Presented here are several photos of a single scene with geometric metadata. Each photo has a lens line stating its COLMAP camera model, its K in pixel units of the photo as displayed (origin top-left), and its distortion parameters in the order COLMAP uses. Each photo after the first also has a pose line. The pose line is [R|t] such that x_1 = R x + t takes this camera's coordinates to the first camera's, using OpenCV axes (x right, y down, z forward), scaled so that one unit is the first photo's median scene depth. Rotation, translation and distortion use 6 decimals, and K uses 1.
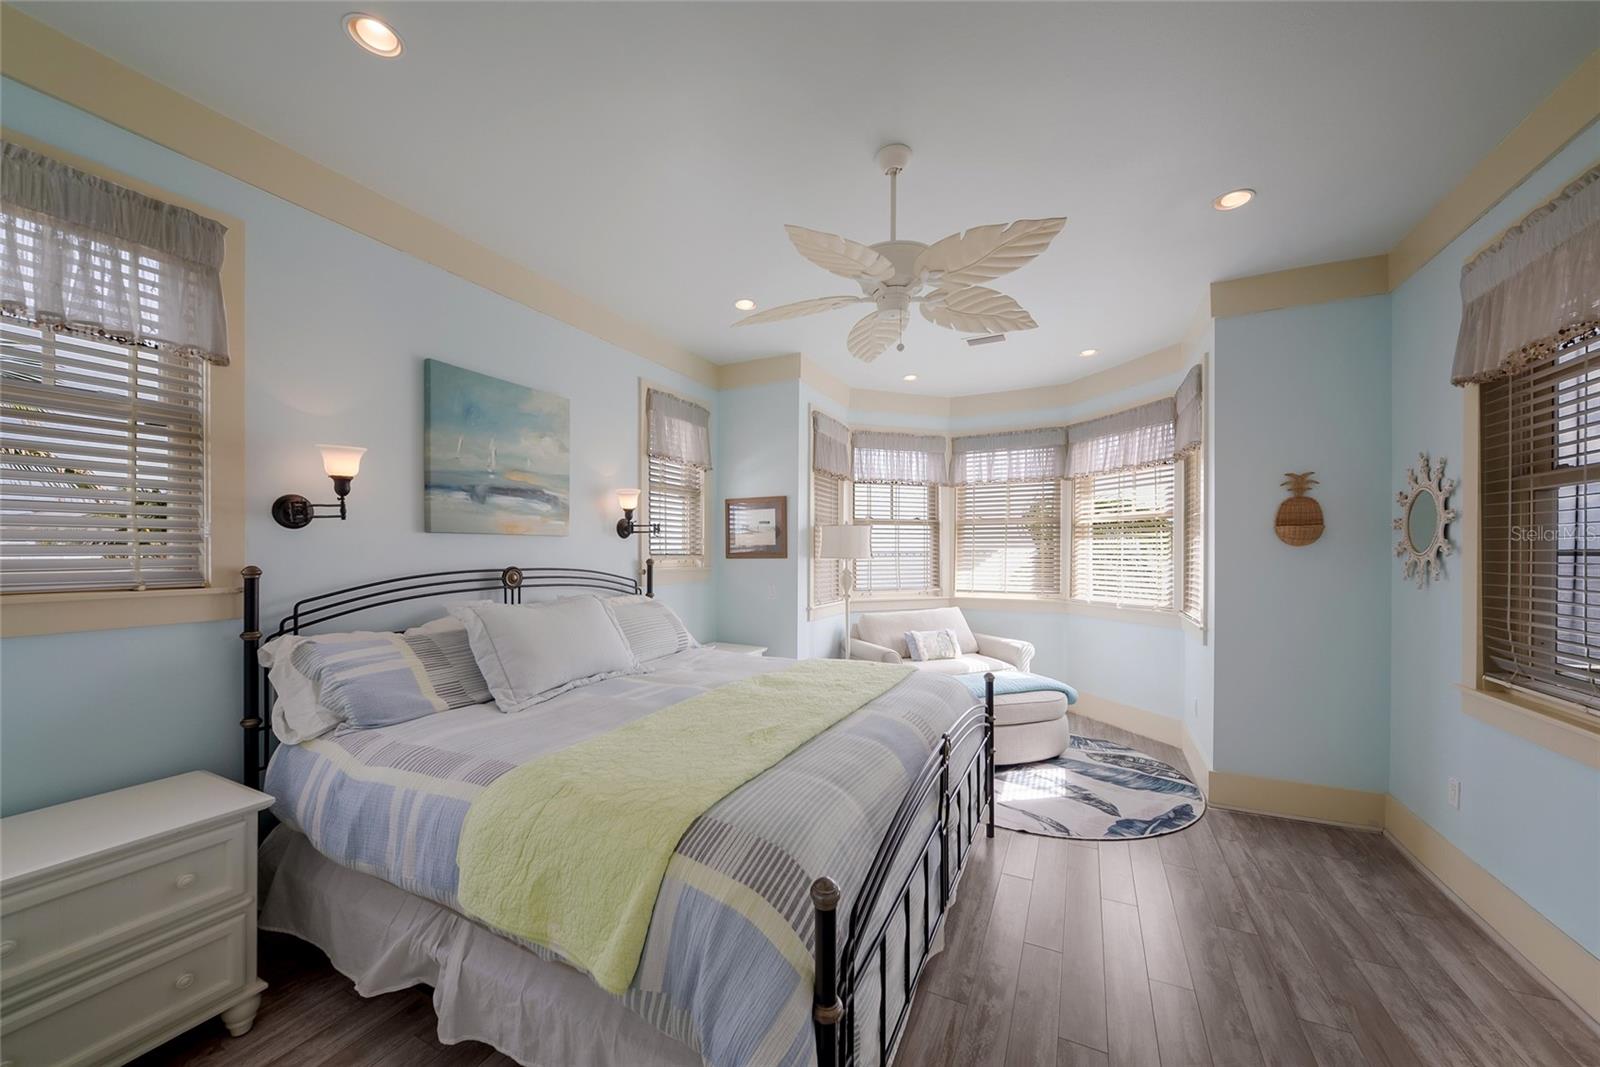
lens RADIAL K [[571.8, 0, 797.0], [0, 571.8, 551.9], [0, 0, 1]] dist [-0.001814, -0.001833]
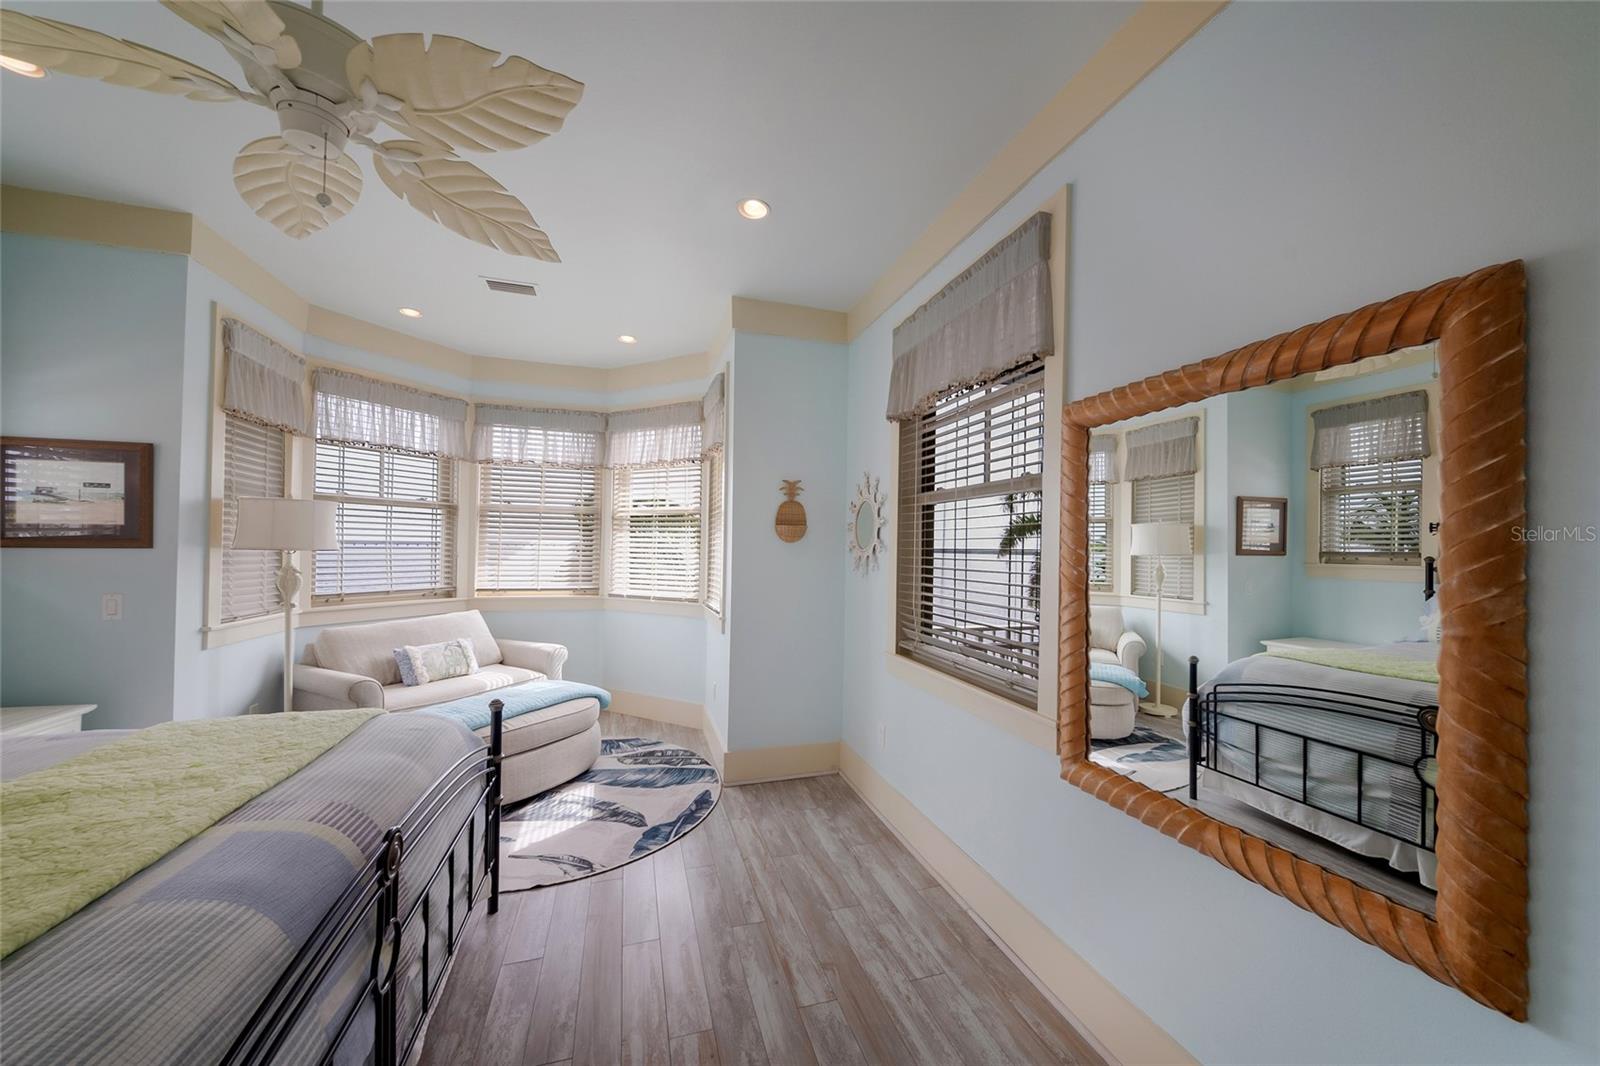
lens RADIAL K [[564.2, 0, 801.6], [0, 564.2, 538.7], [0, 0, 1]] dist [-0.026756, -0.000052]
pose [[0.722457, 0.021512, 0.691081, 0.097308], [-0.014997, 0.999768, -0.015443, -0.000851], [-0.691253, 0.000793, 0.722612, 0.148676]]
